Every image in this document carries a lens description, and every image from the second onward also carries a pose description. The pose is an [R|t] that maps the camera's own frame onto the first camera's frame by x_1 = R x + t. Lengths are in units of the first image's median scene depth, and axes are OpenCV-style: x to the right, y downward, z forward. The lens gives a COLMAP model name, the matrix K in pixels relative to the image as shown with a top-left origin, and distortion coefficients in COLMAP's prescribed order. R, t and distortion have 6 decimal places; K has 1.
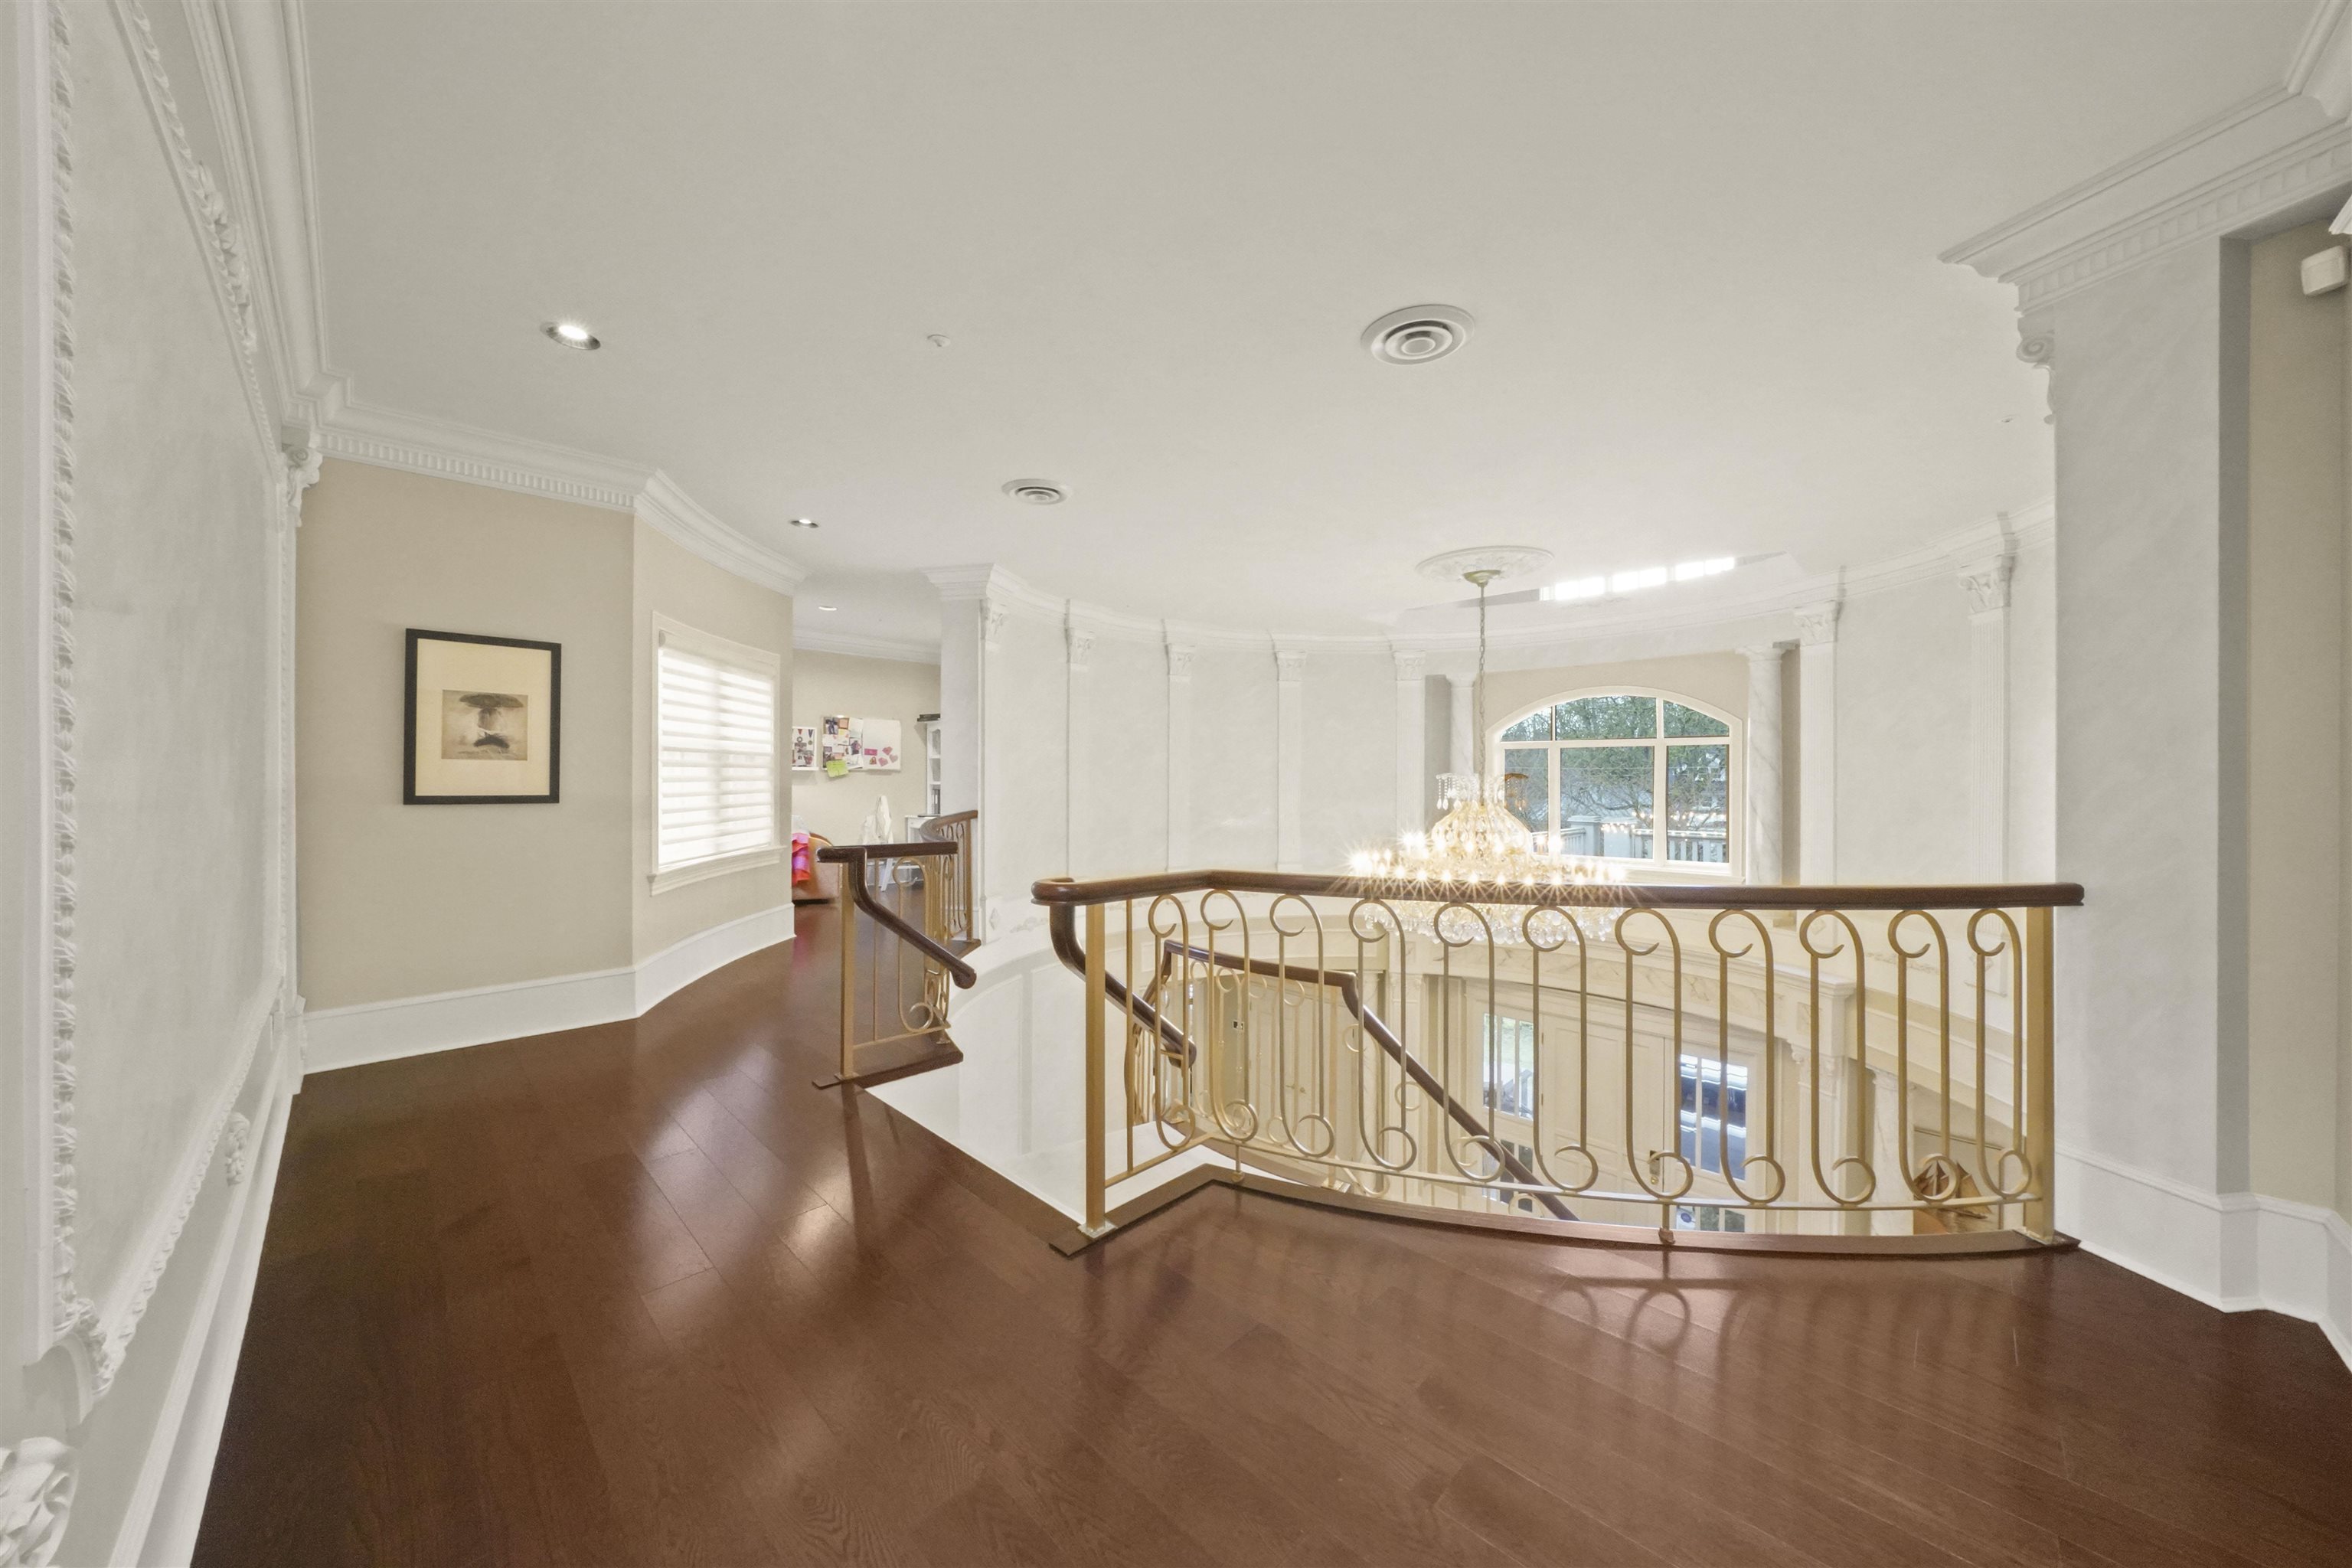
lens RADIAL K [[797.6, 0, 1176.0], [0, 797.6, 784.0], [0, 0, 1]] dist [-0.025746, 0.004323]
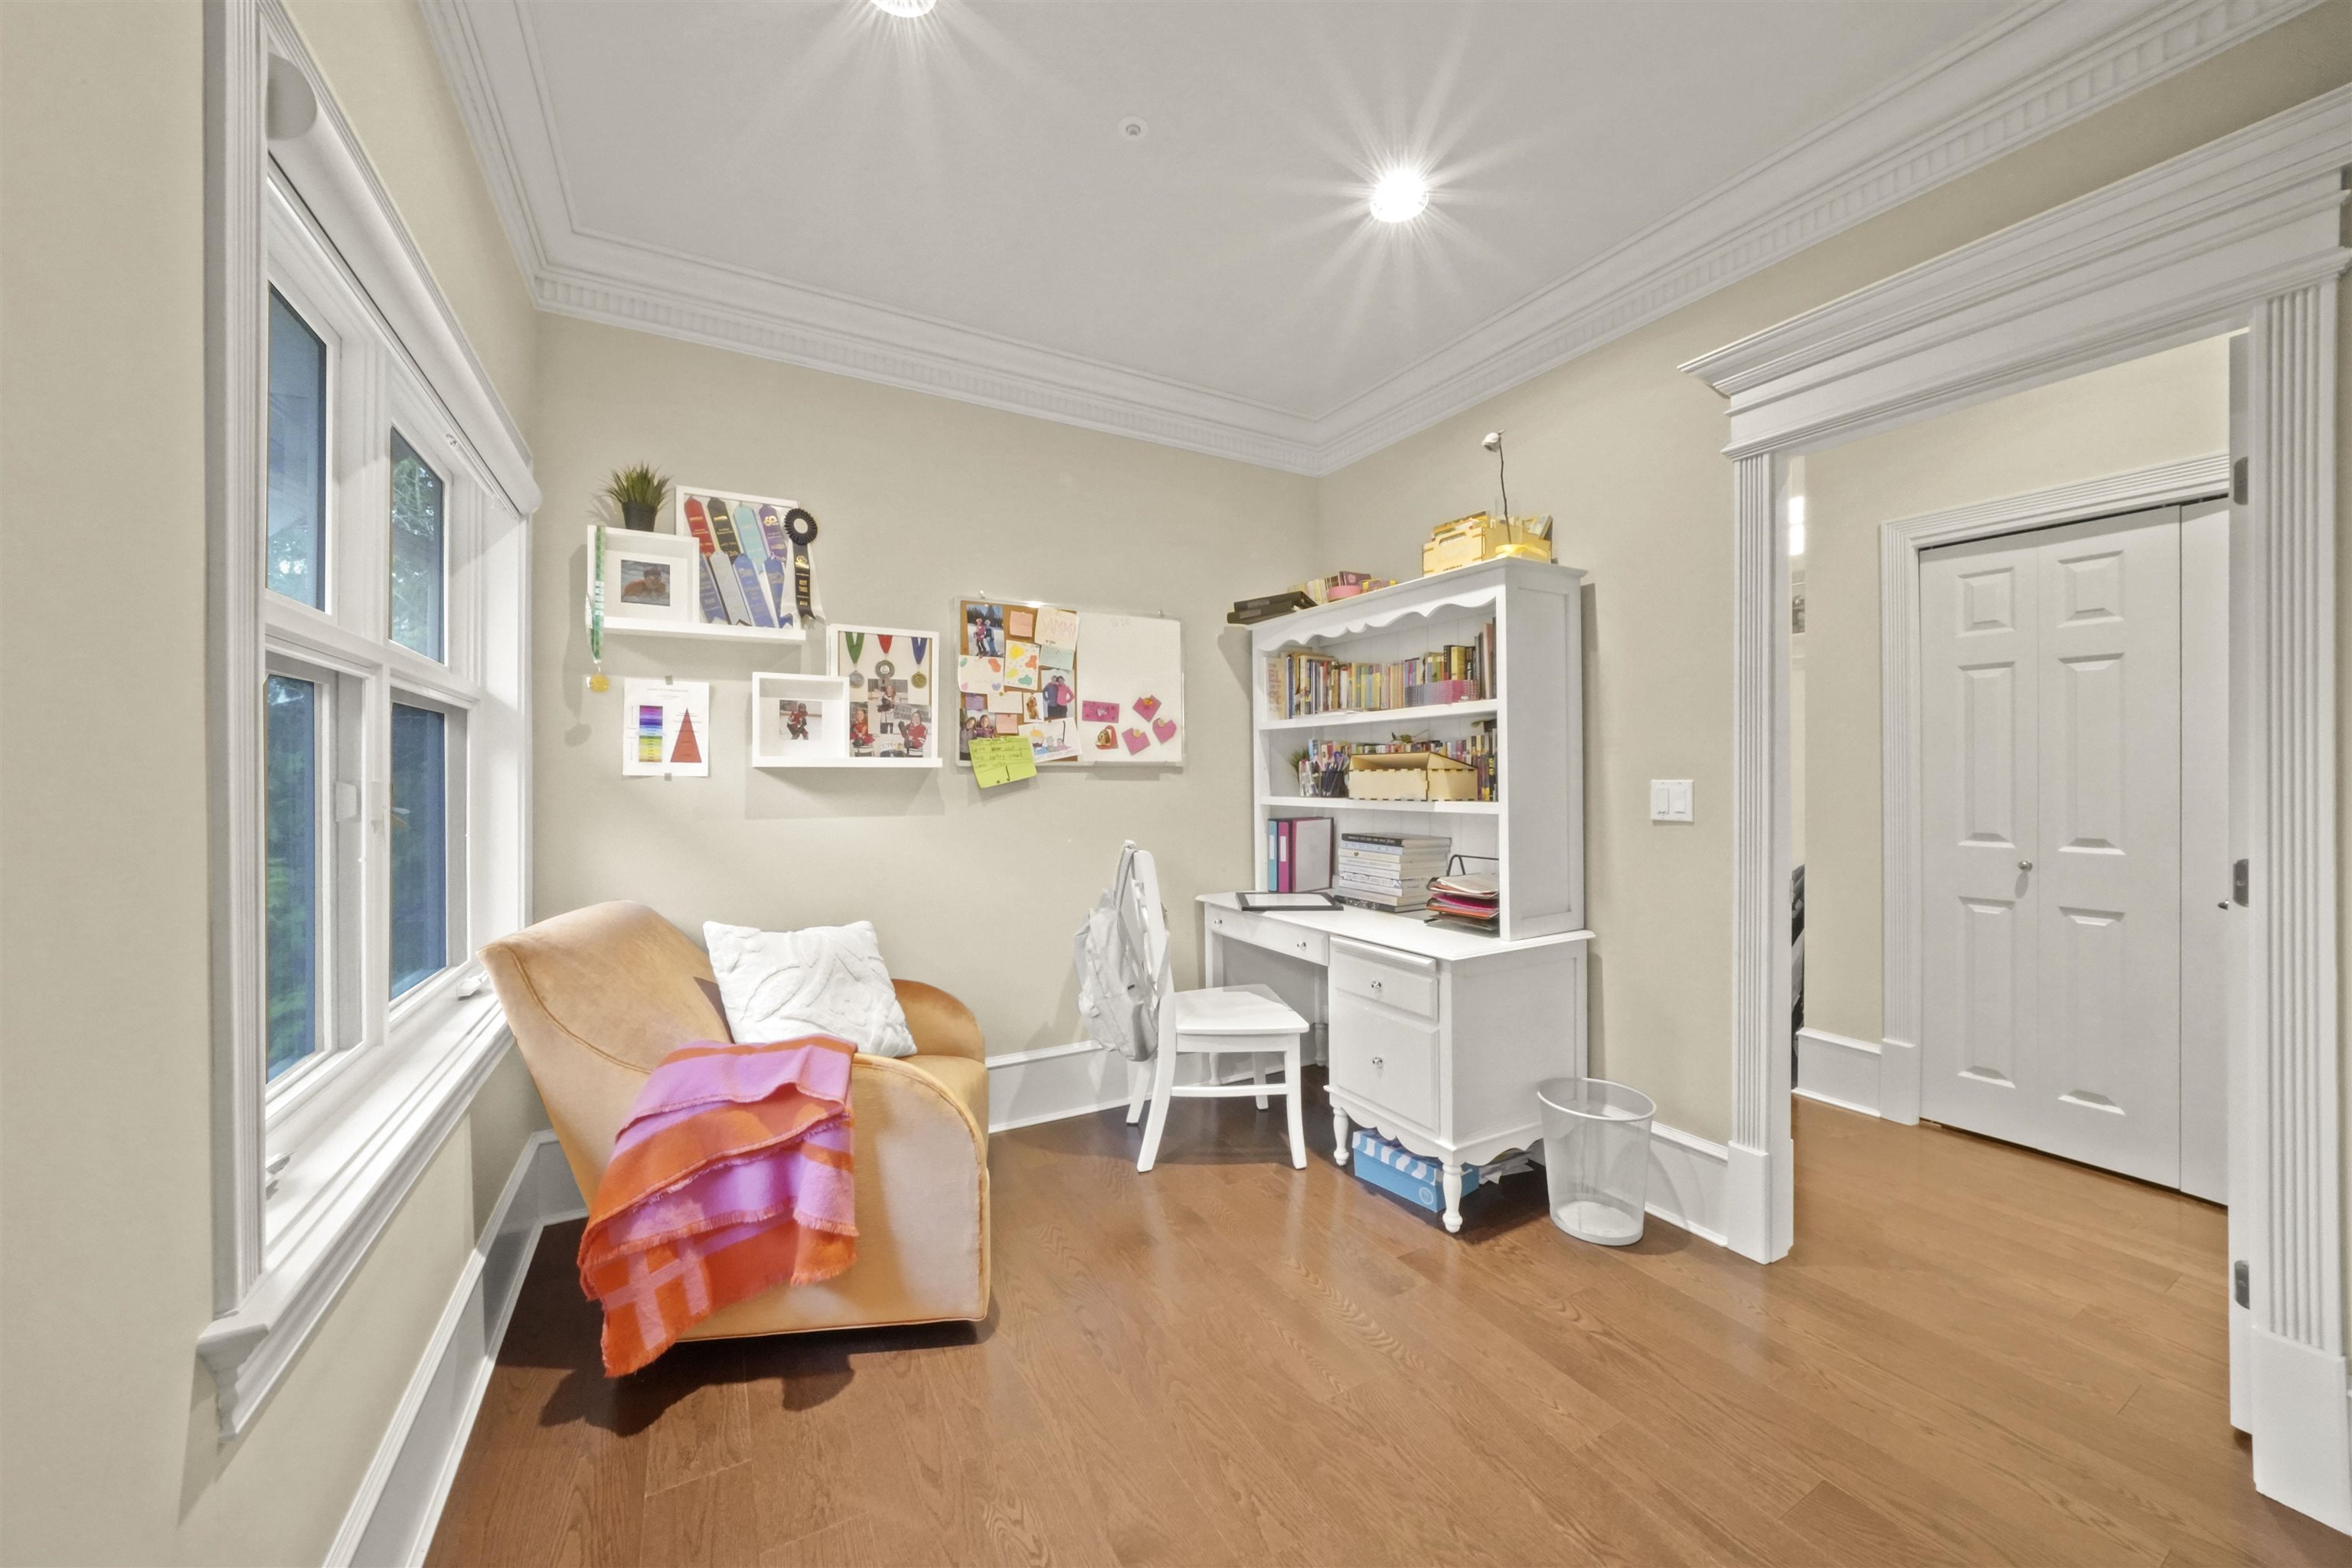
lens RADIAL K [[836.7, 0, 1165.8], [0, 836.7, 784.3], [0, 0, 1]] dist [-0.011157, -0.000073]
pose [[0.957177, -0.007659, -0.289402, -0.271446], [0.008353, 0.999964, 0.001166, -0.010462], [0.289383, -0.003534, 0.957207, 0.710870]]
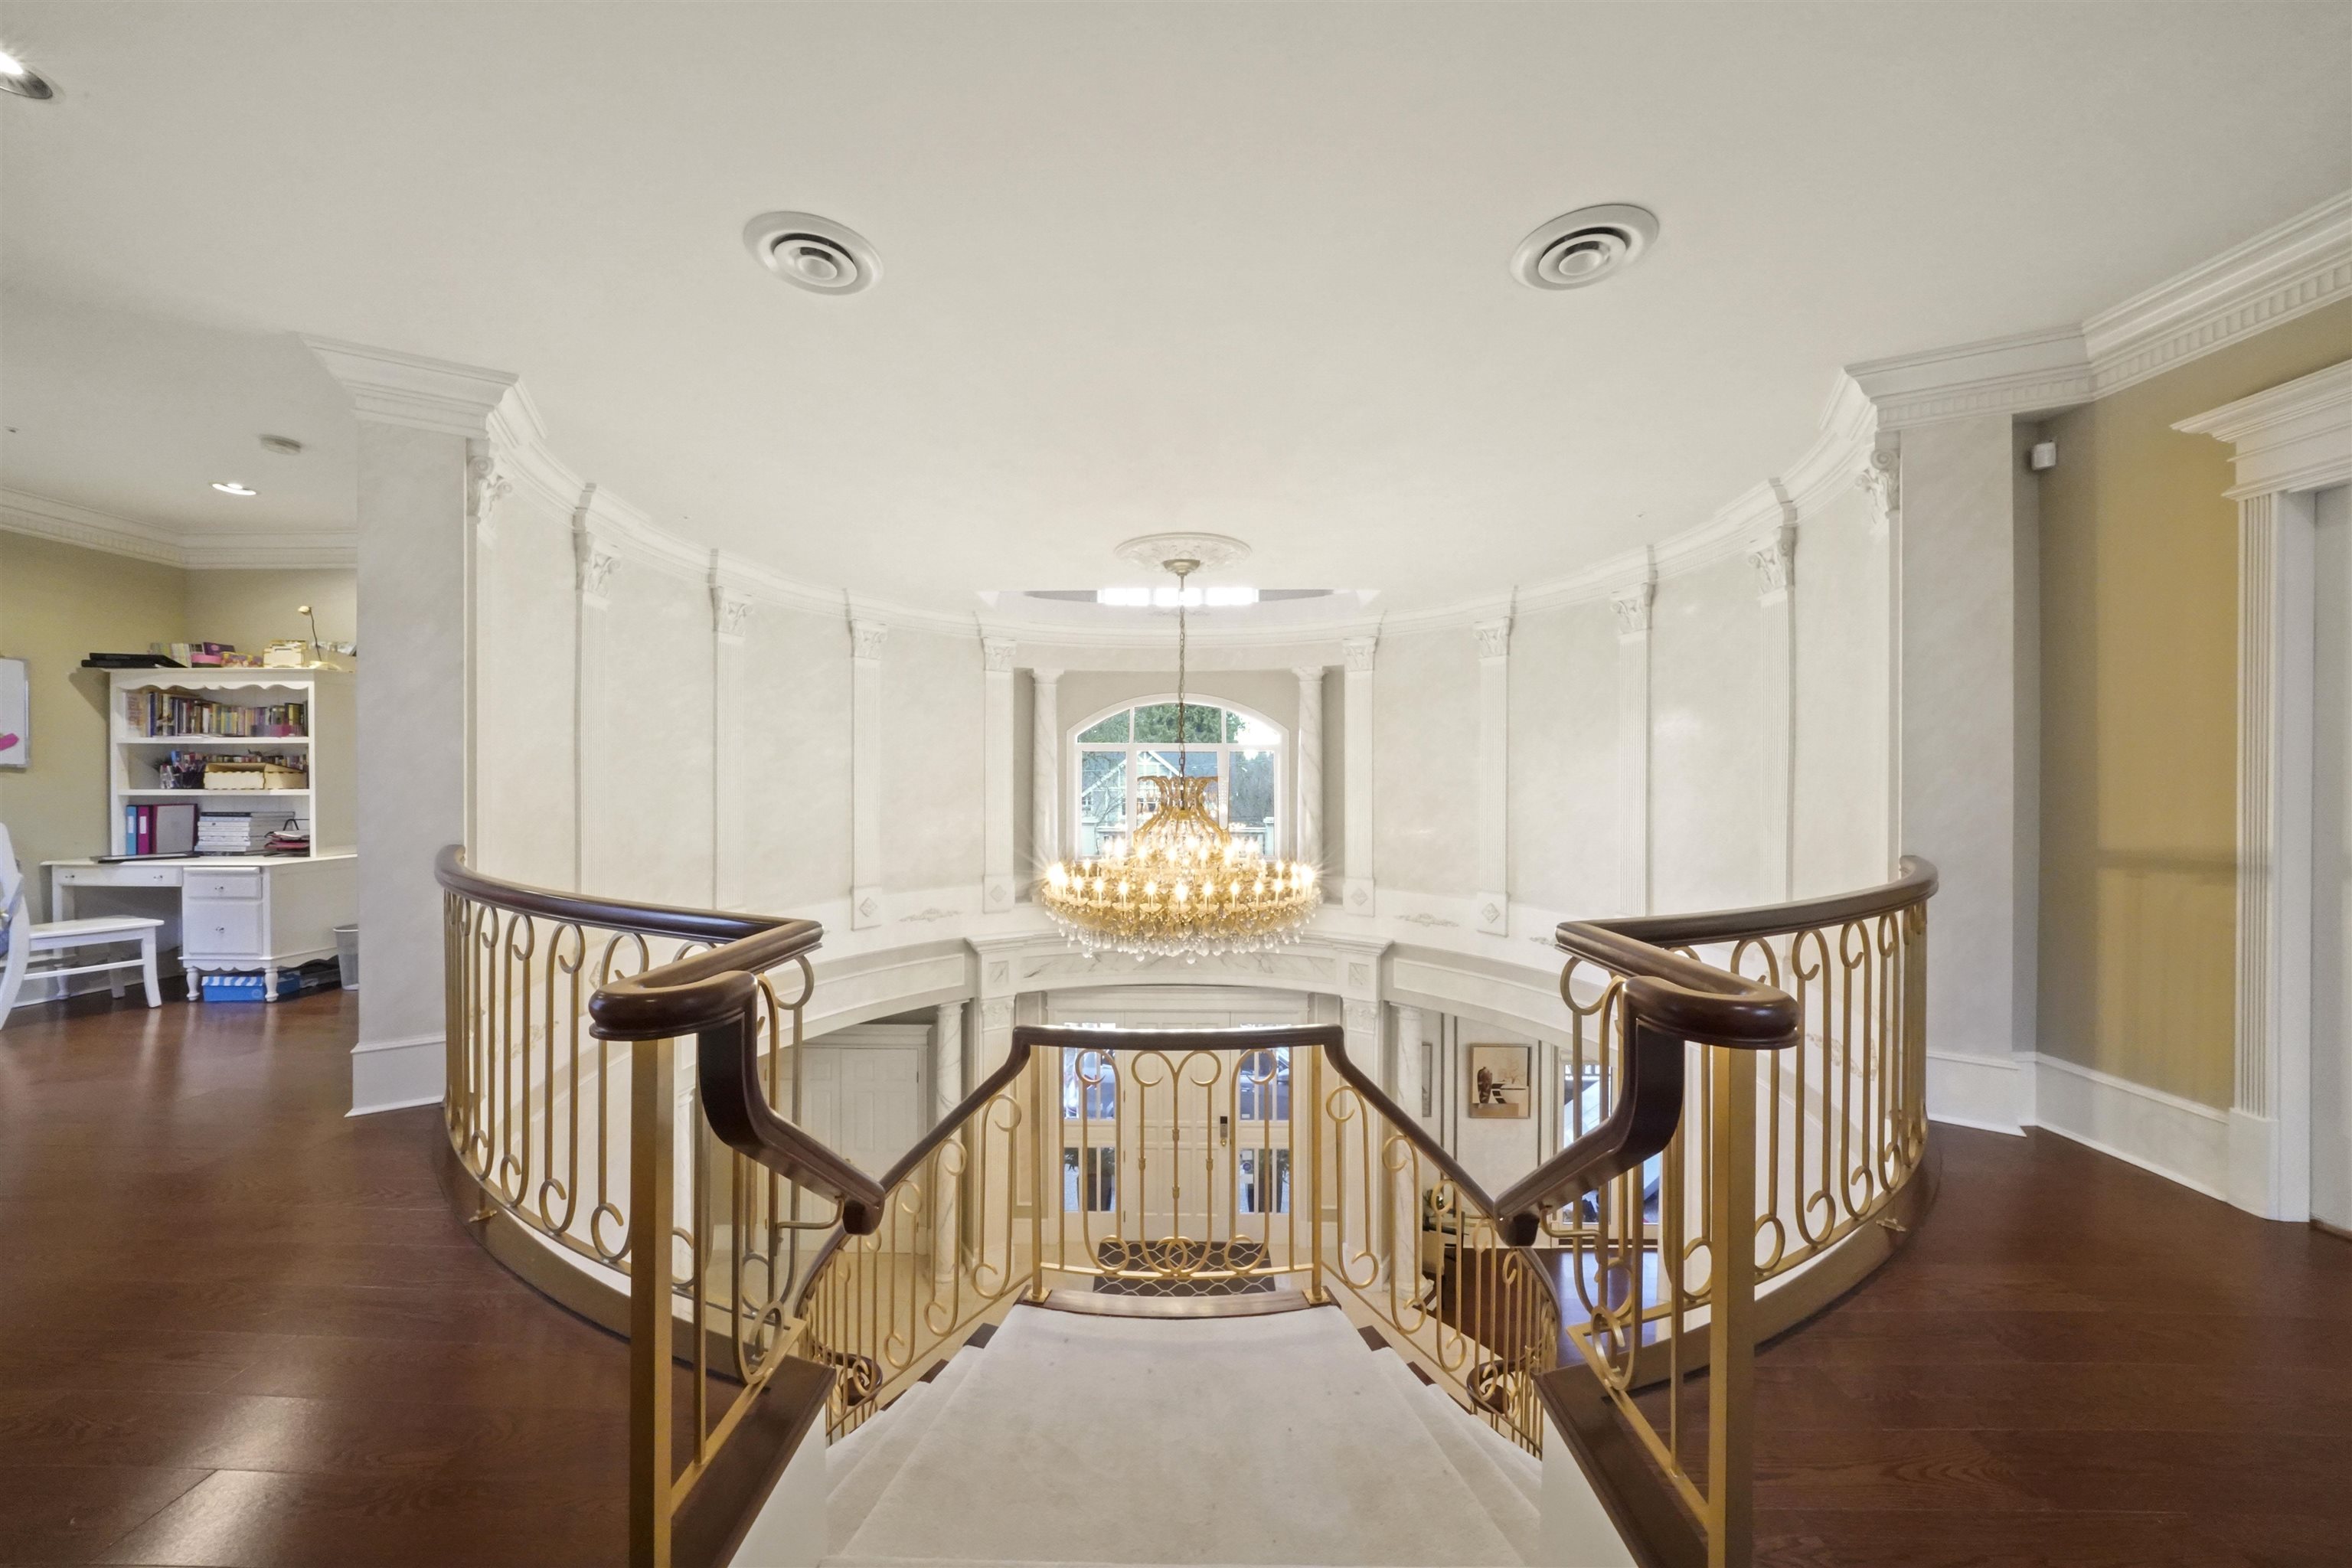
lens RADIAL K [[797.6, 0, 1176.0], [0, 797.6, 784.0], [0, 0, 1]] dist [-0.025746, 0.004323]
pose [[0.726415, -0.004316, 0.687242, -0.178622], [0.007138, 0.999974, -0.001265, -0.001360], [-0.687219, 0.005824, 0.726427, 0.214149]]
